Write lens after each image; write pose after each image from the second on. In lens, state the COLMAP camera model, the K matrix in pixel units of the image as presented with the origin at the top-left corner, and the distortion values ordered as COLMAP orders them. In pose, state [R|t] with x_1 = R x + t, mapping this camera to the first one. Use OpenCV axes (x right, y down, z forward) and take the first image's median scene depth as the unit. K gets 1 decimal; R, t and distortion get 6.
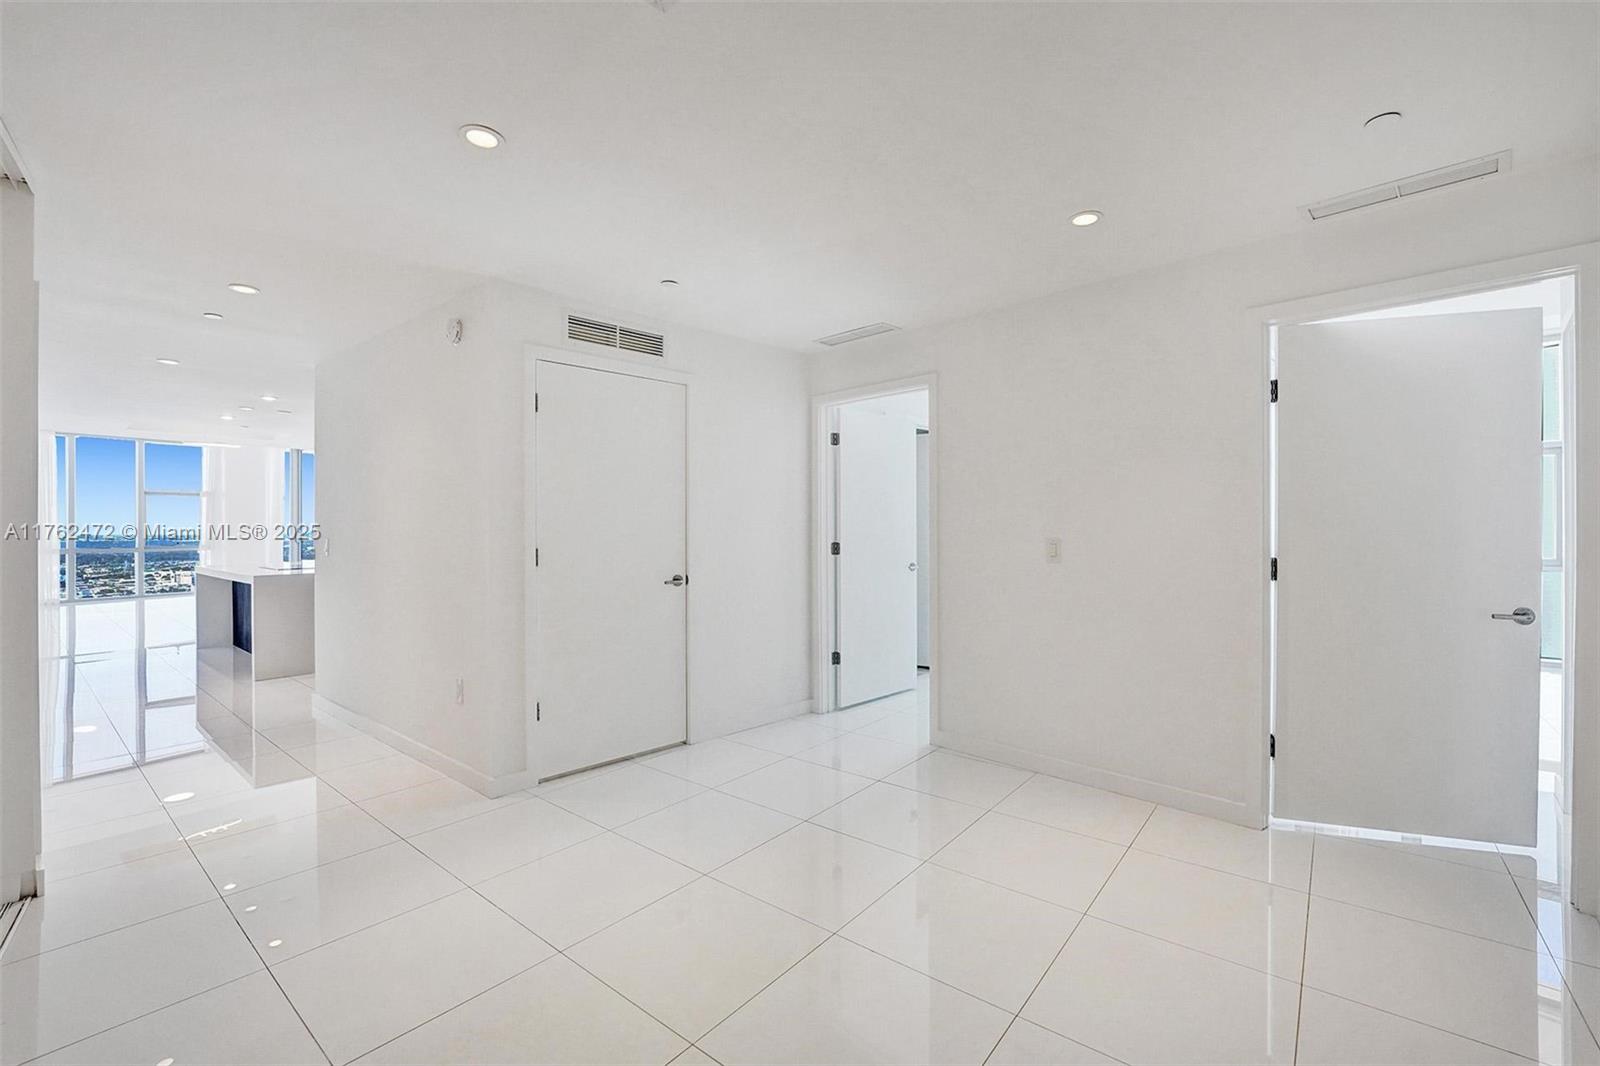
lens RADIAL K [[674.3, 0, 805.9], [0, 674.3, 521.6], [0, 0, 1]] dist [-0.020897, 0.001432]
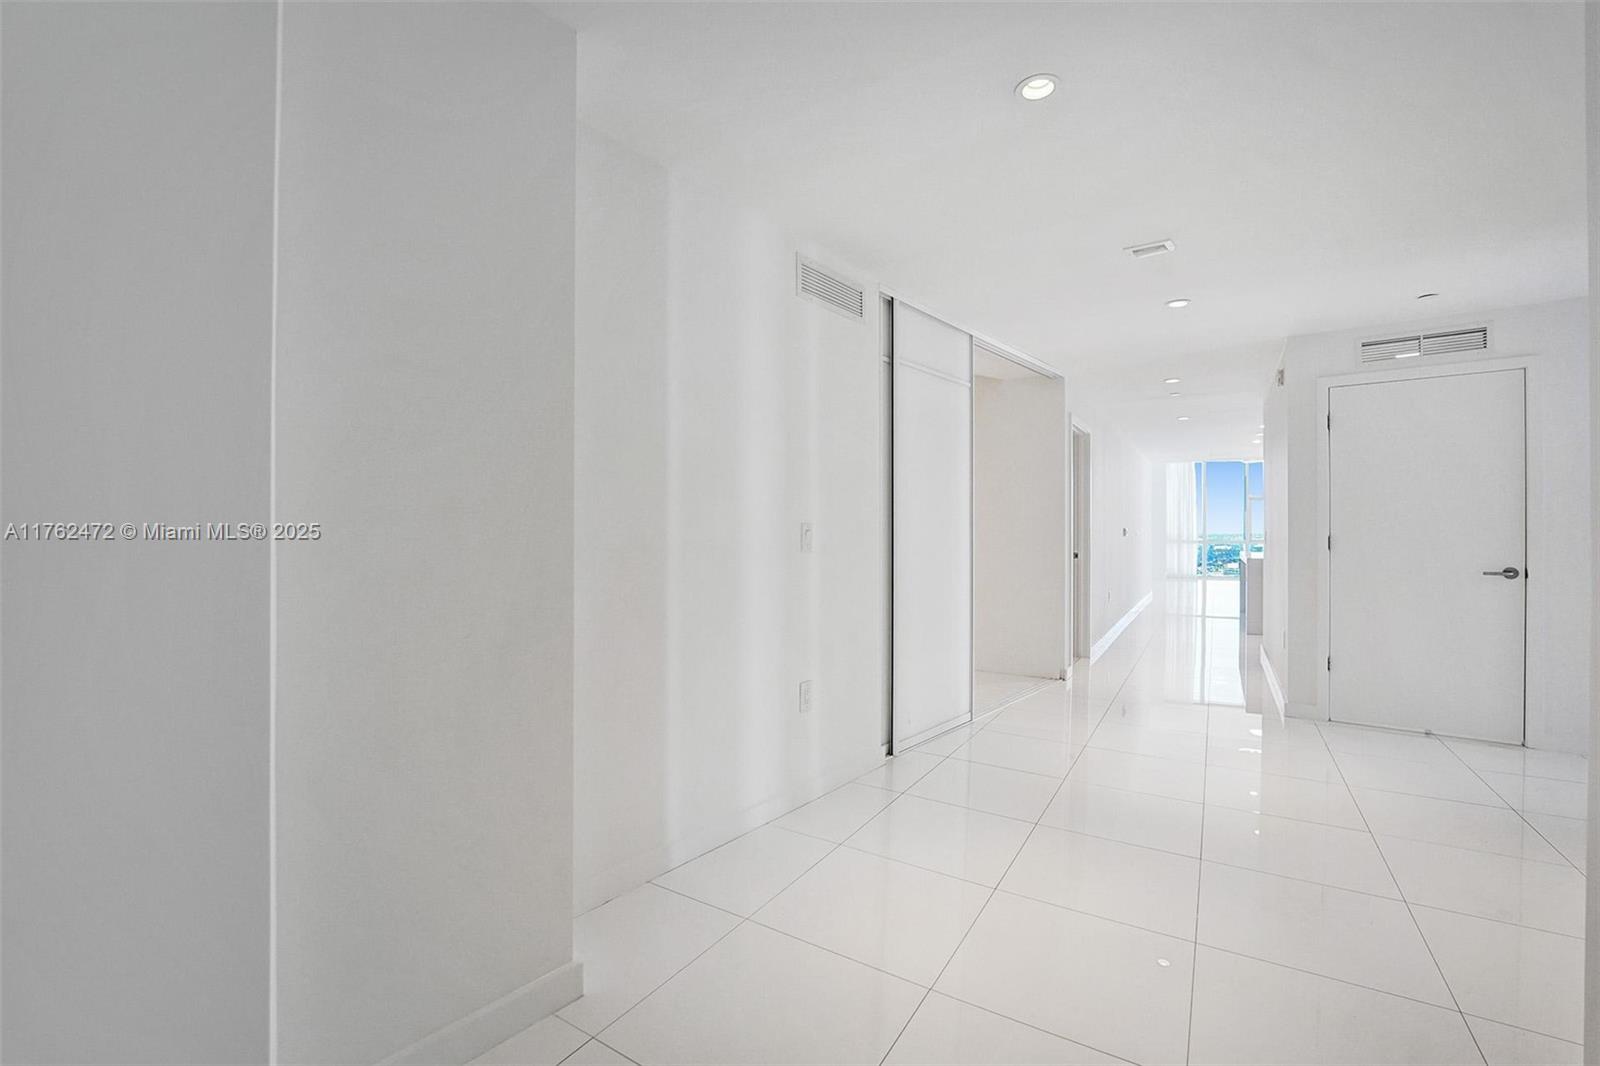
lens RADIAL K [[674.3, 0, 809.0], [0, 674.3, 530.3], [0, 0, 1]] dist [-0.020897, 0.001432]
pose [[0.131628, 0.004002, -0.991291, 0.216123], [0.008658, 0.999949, 0.005187, 0.004082], [0.991261, -0.009265, 0.131587, -0.043658]]
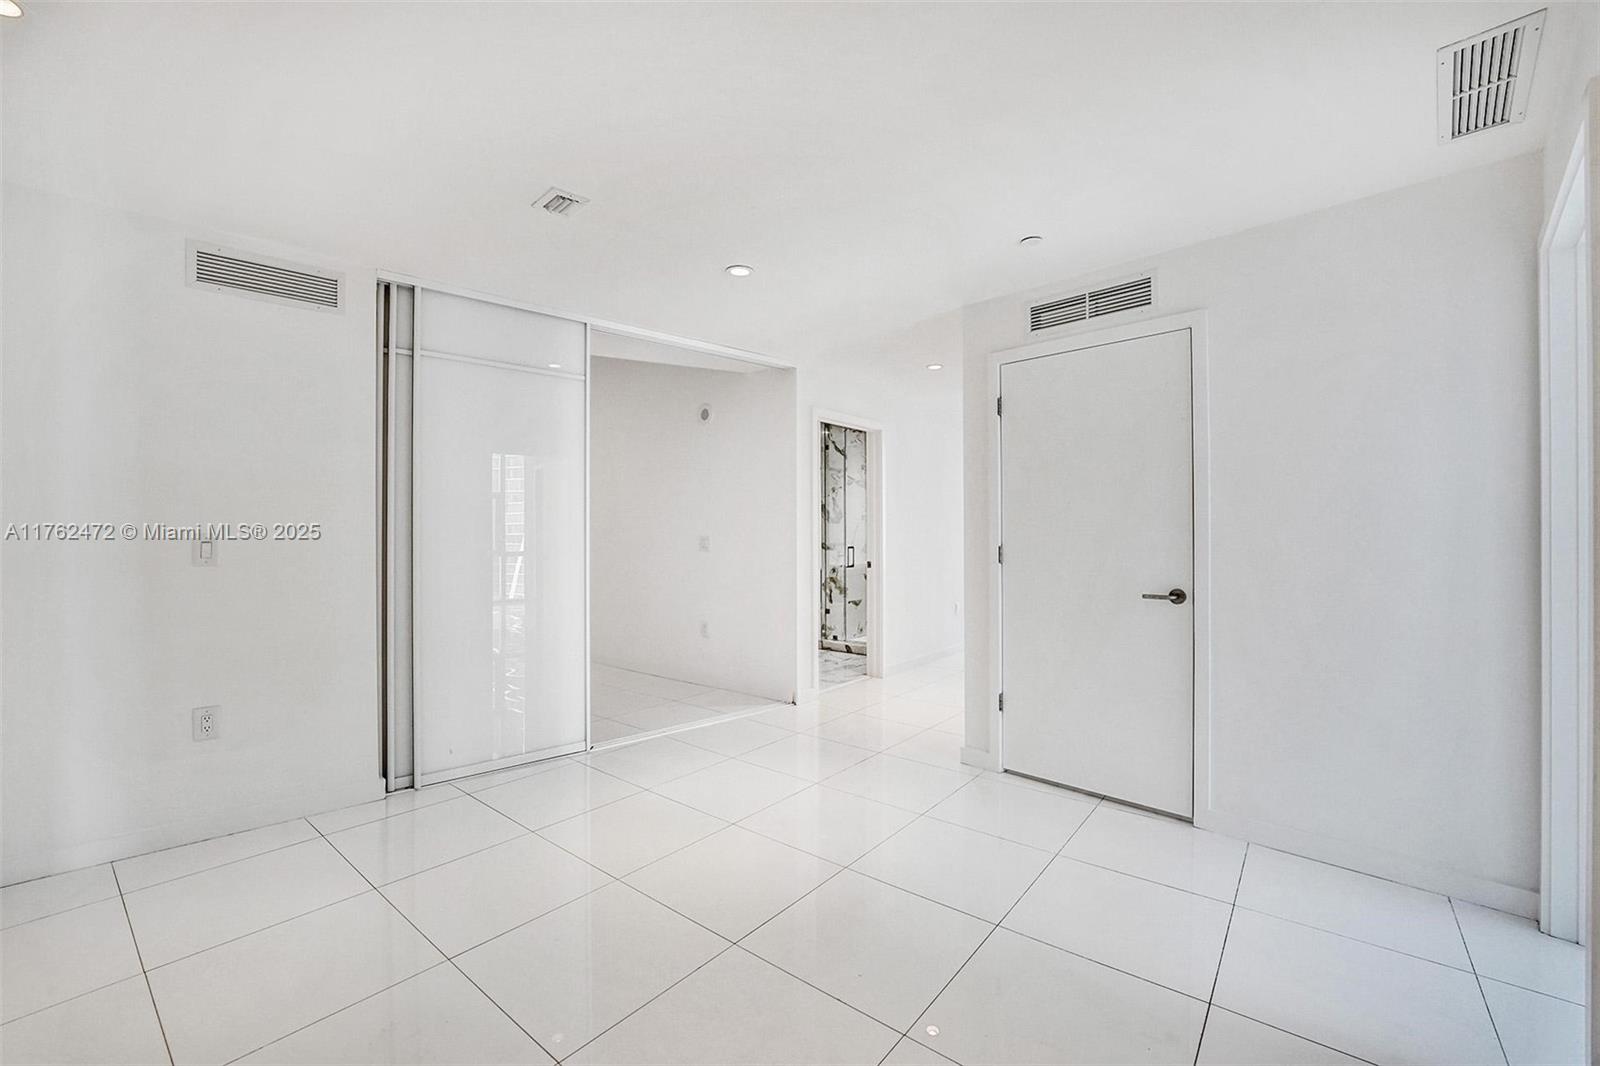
lens RADIAL K [[674.3, 0, 804.2], [0, 674.3, 537.7], [0, 0, 1]] dist [-0.020897, 0.001432]
pose [[-0.003453, 0.010207, -0.999942, 0.192072], [0.010658, 0.999891, 0.010170, 0.003644], [0.999937, -0.010622, -0.003562, 0.207771]]
